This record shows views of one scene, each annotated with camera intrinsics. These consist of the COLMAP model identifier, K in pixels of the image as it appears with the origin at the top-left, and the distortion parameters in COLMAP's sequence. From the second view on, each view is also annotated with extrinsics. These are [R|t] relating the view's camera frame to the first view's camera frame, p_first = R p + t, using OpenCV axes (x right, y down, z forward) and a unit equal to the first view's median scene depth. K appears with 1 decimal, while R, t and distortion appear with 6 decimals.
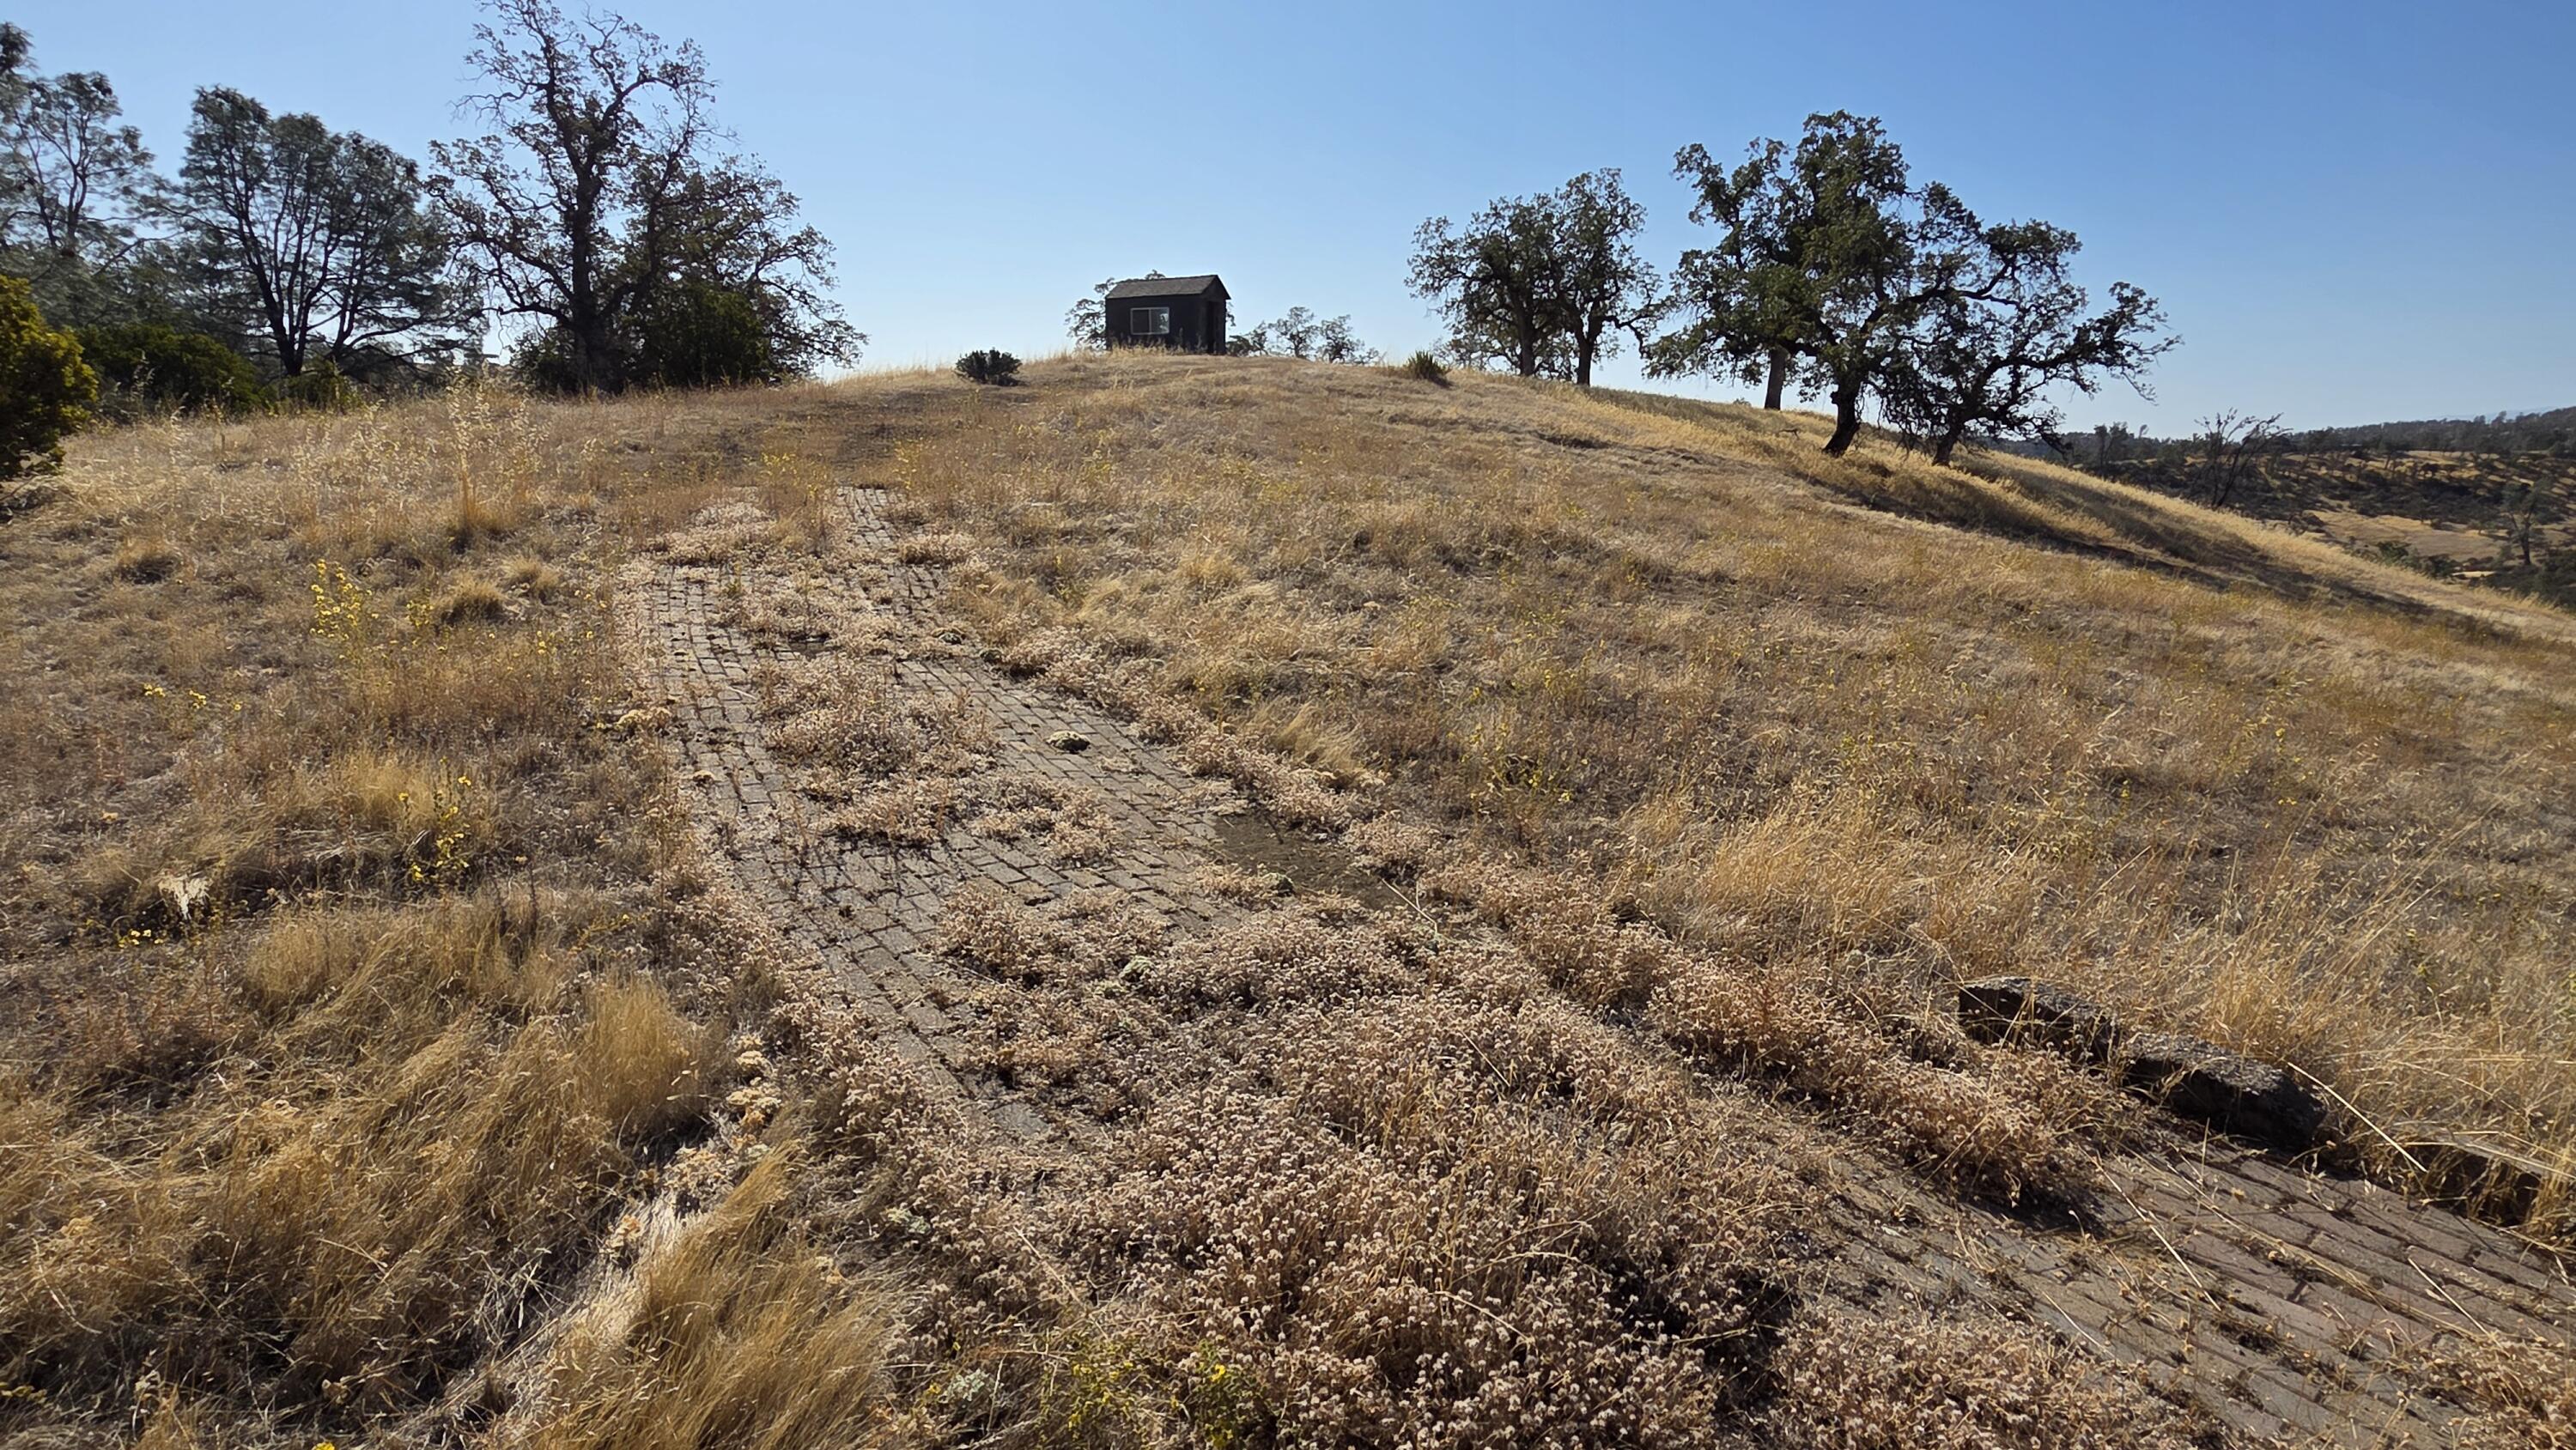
lens RADIAL K [[1356.4, 0, 1291.9], [0, 1356.4, 722.4], [0, 0, 1]] dist [0.001314, 0.000630]
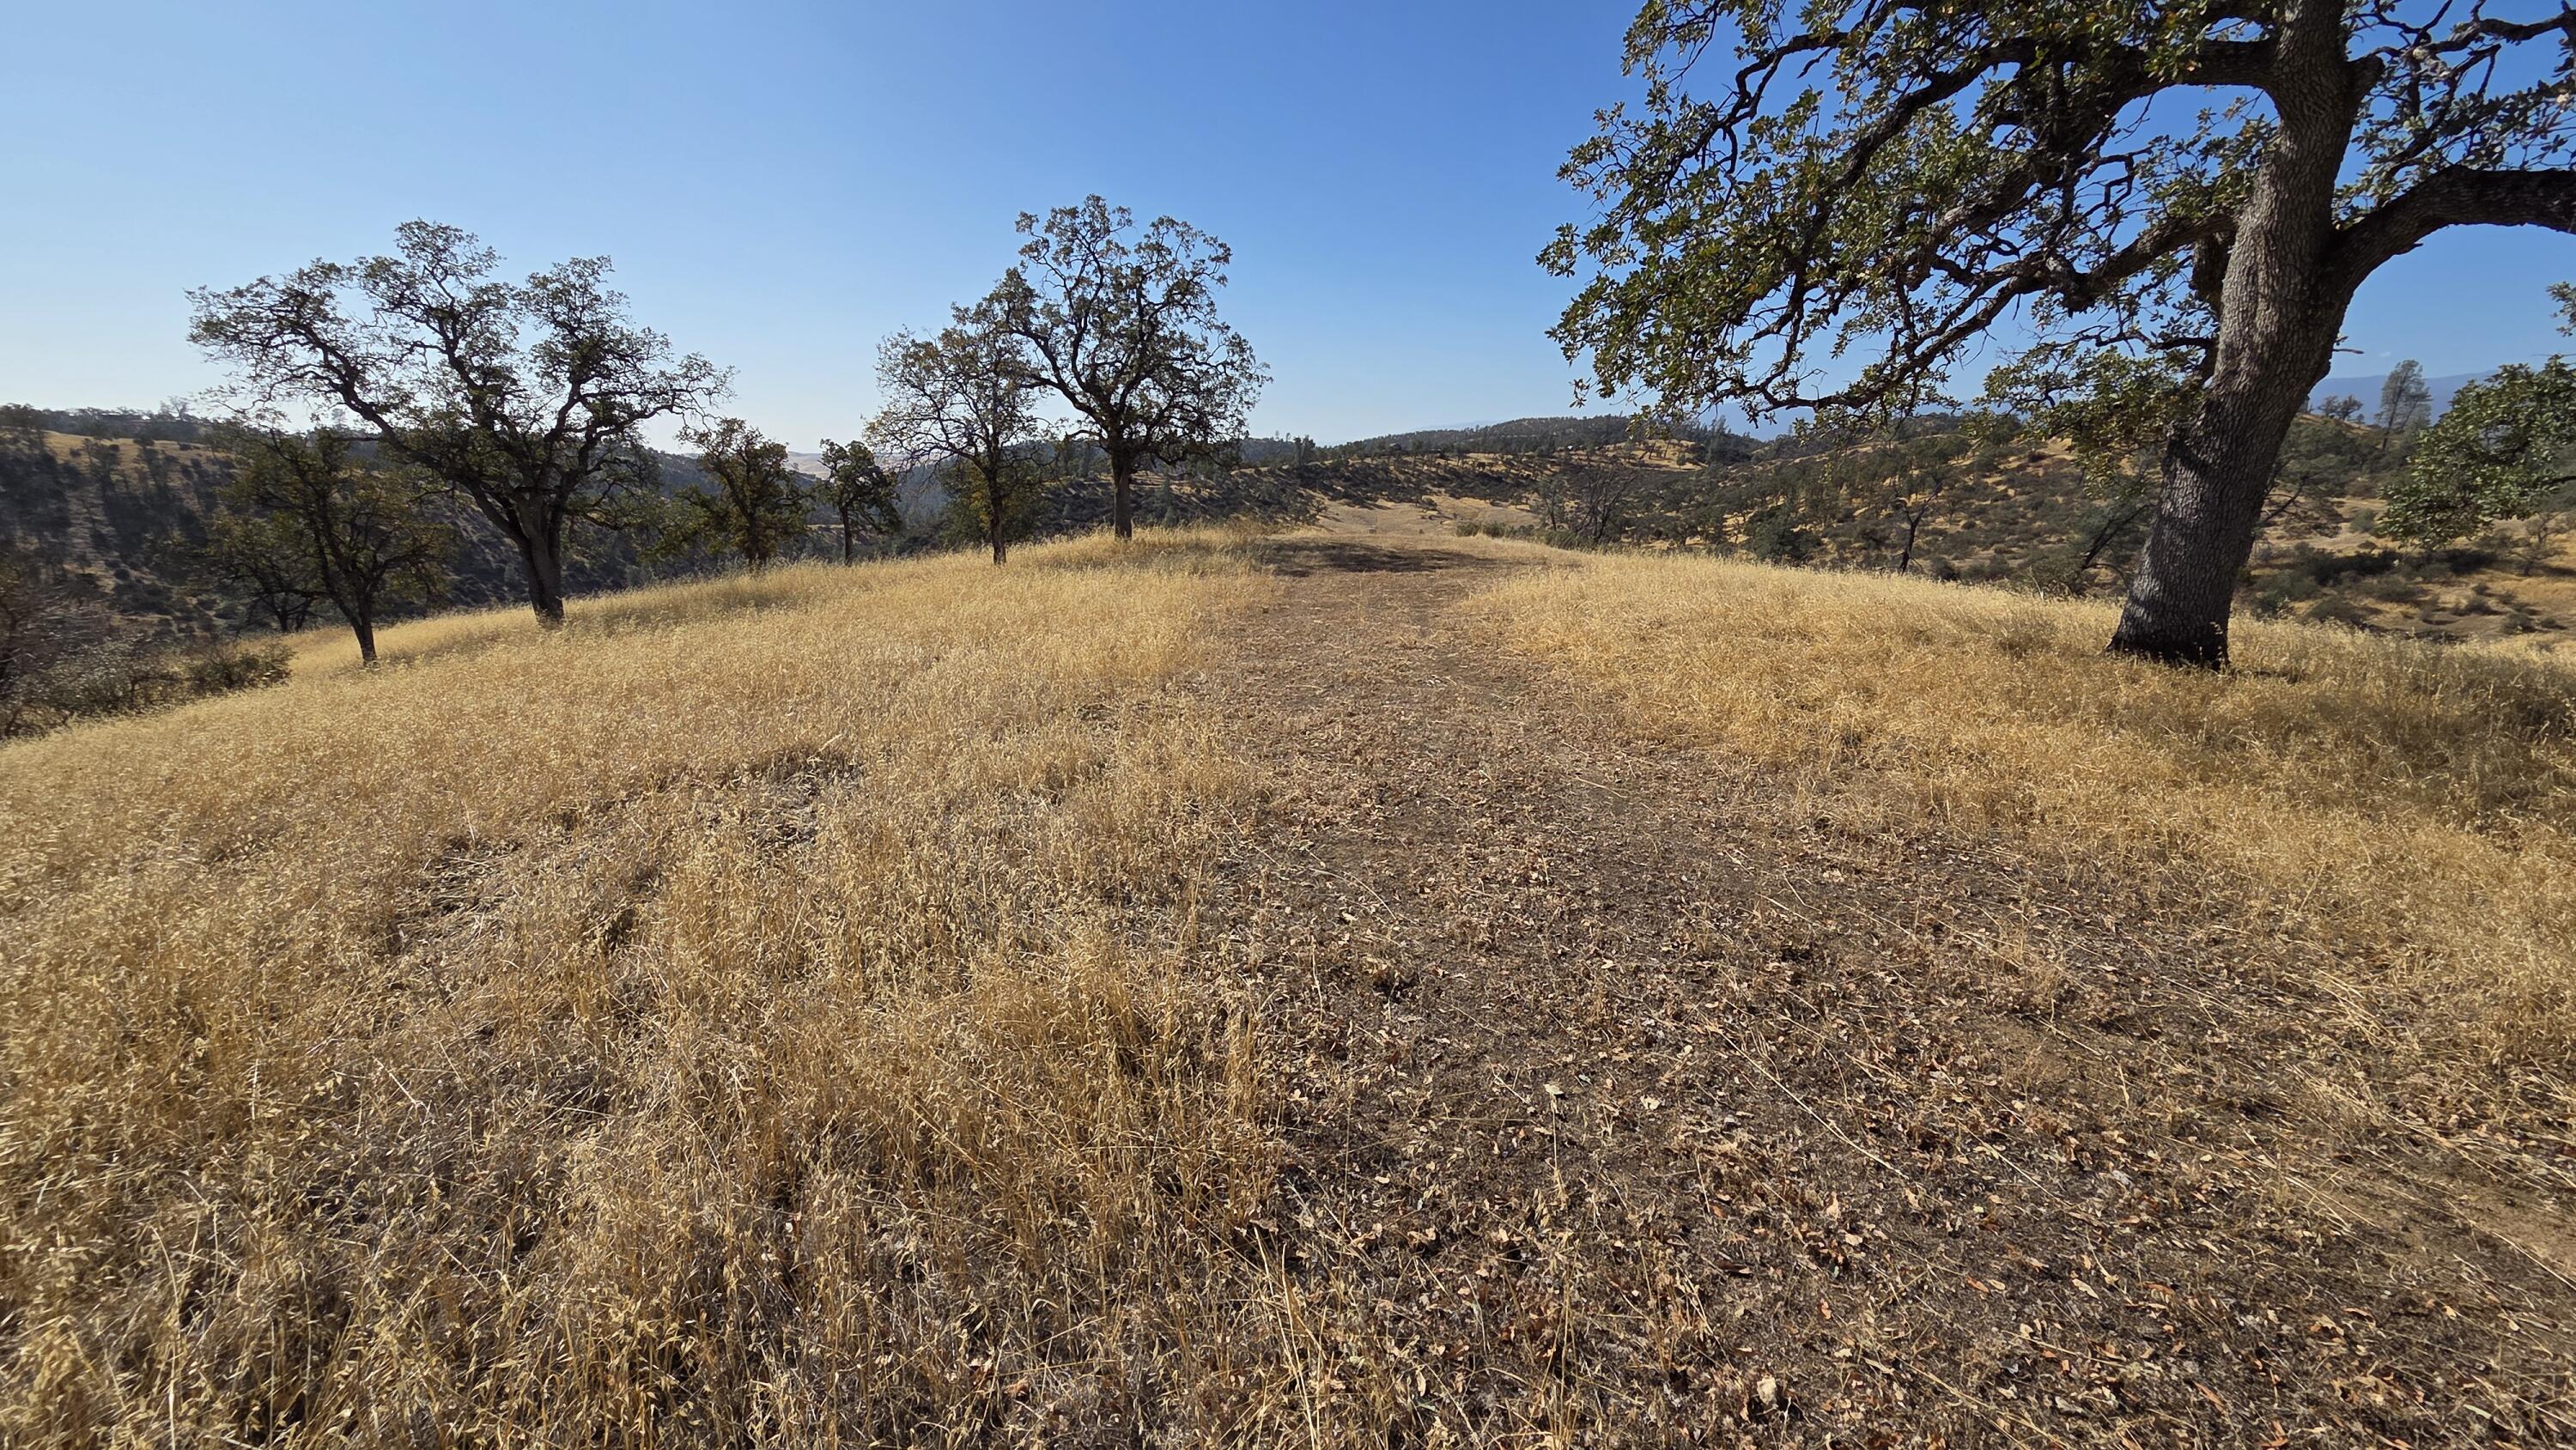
lens RADIAL K [[1036.8, 0, 1276.6], [0, 1036.8, 729.2], [0, 0, 1]] dist [0.001260, 0.000080]
pose [[0.850800, -0.144216, 0.505312, 0.005778], [0.111188, 0.989237, 0.095120, -0.029126], [-0.513591, -0.024743, 0.857678, 0.106633]]
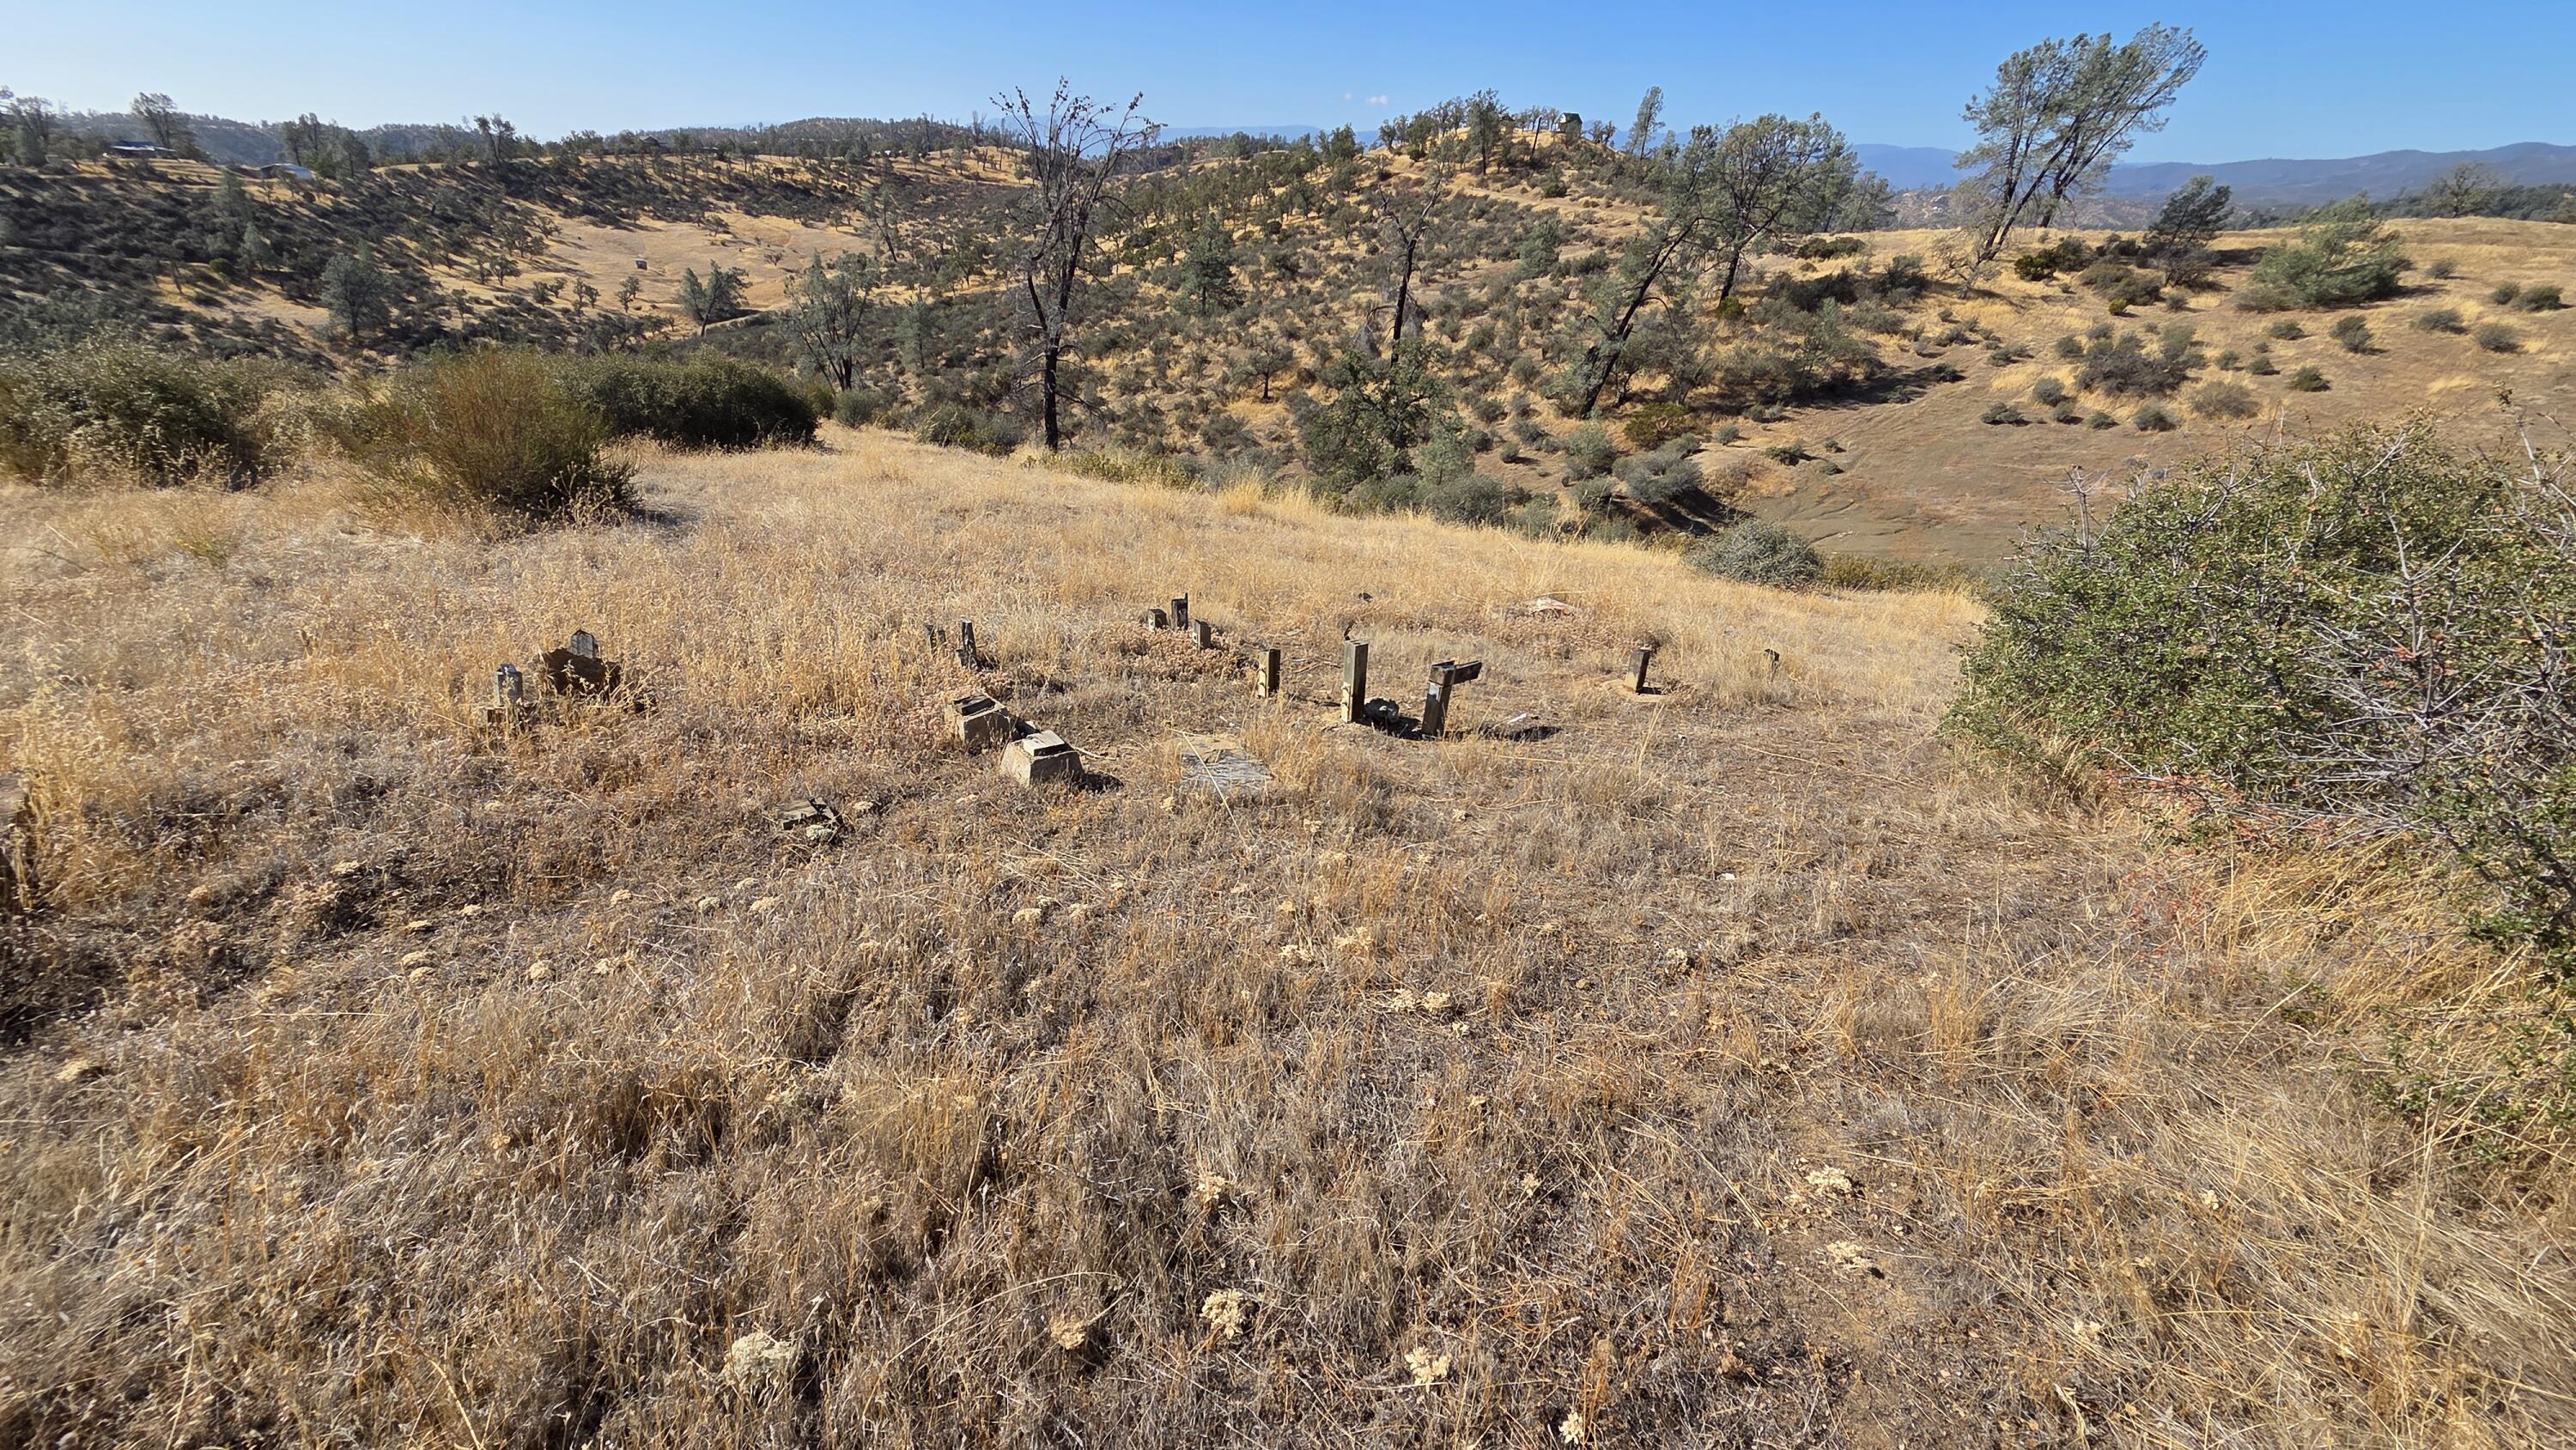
lens RADIAL K [[1036.8, 0, 1265.0], [0, 1036.8, 723.1], [0, 0, 1]] dist [0.001260, 0.000080]
pose [[0.421110, -0.416217, 0.805872, 0.074634], [0.151908, 0.908308, 0.389743, -0.036054], [-0.894198, -0.041707, 0.445724, 0.184247]]
